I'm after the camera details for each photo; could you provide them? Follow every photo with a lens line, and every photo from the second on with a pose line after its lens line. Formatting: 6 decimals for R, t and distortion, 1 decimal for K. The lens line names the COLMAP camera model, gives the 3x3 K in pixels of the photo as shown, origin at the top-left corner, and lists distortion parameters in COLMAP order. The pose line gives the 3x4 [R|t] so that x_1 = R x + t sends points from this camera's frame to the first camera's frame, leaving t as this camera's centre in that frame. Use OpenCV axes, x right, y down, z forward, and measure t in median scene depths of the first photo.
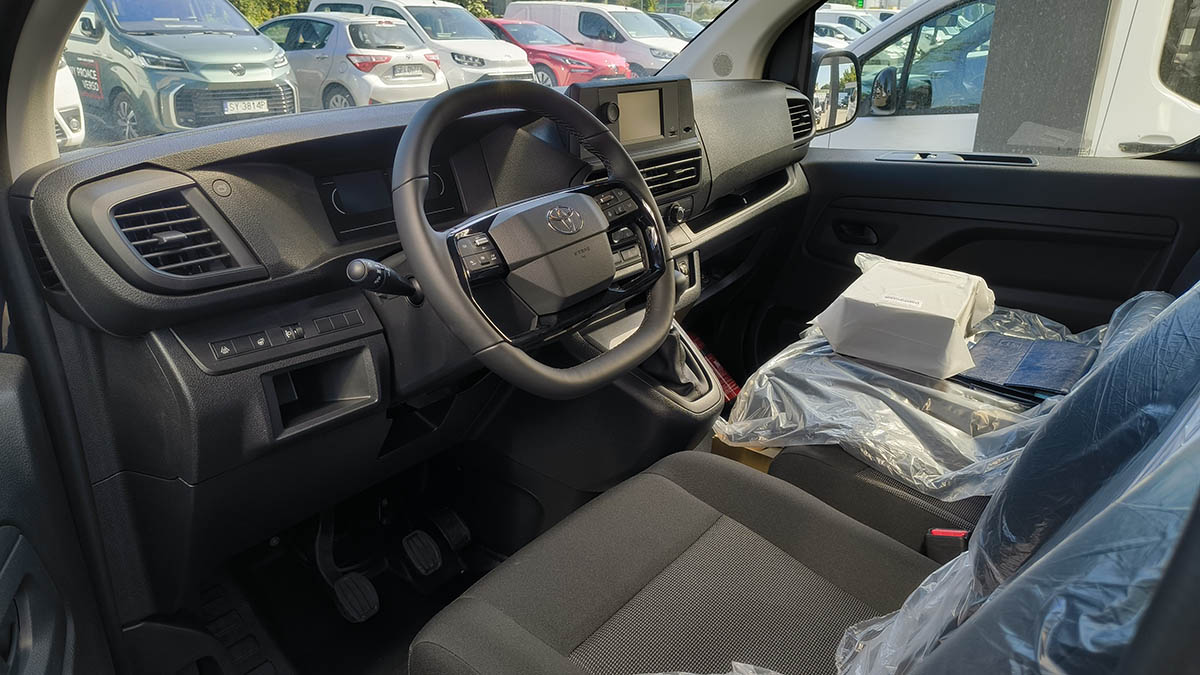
lens RADIAL K [[855.0, 0, 605.5], [0, 855.0, 329.7], [0, 0, 1]] dist [0.039902, -0.058551]
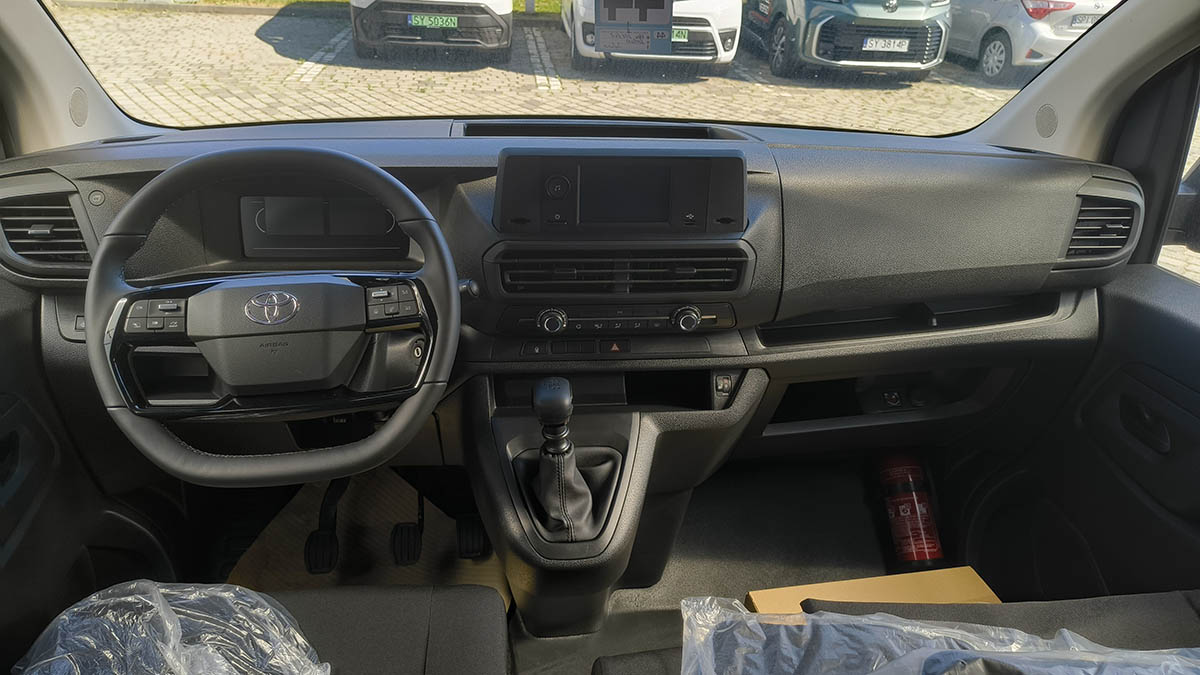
lens RADIAL K [[855.0, 0, 605.5], [0, 855.0, 329.7], [0, 0, 1]] dist [0.039902, -0.058551]
pose [[0.692359, 0.331467, -0.640912, 0.105988], [-0.277161, 0.942269, 0.187914, -0.049649], [0.666199, 0.047531, 0.744258, 0.069535]]
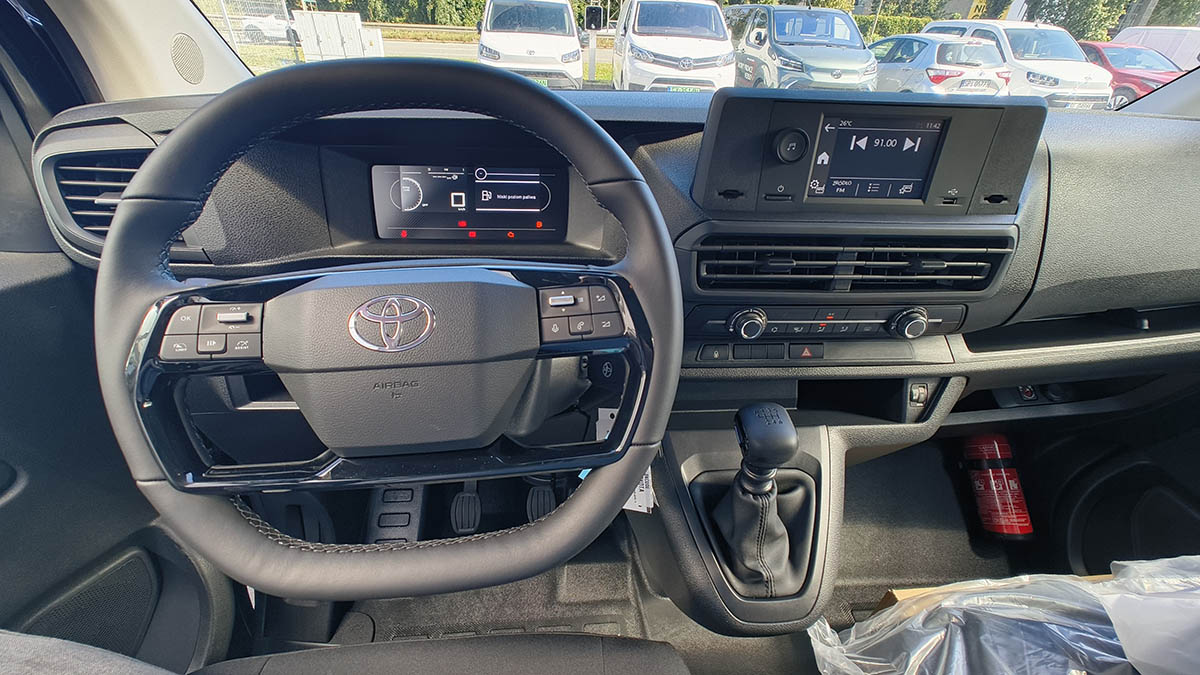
lens RADIAL K [[499.1, 0, 597.3], [0, 499.1, 333.7], [0, 0, 1]] dist [-0.000304, -0.003061]
pose [[0.650600, 0.410638, -0.638824, 0.033406], [-0.285716, 0.911750, 0.295092, -0.033501], [0.703623, -0.009465, 0.710510, 0.110437]]
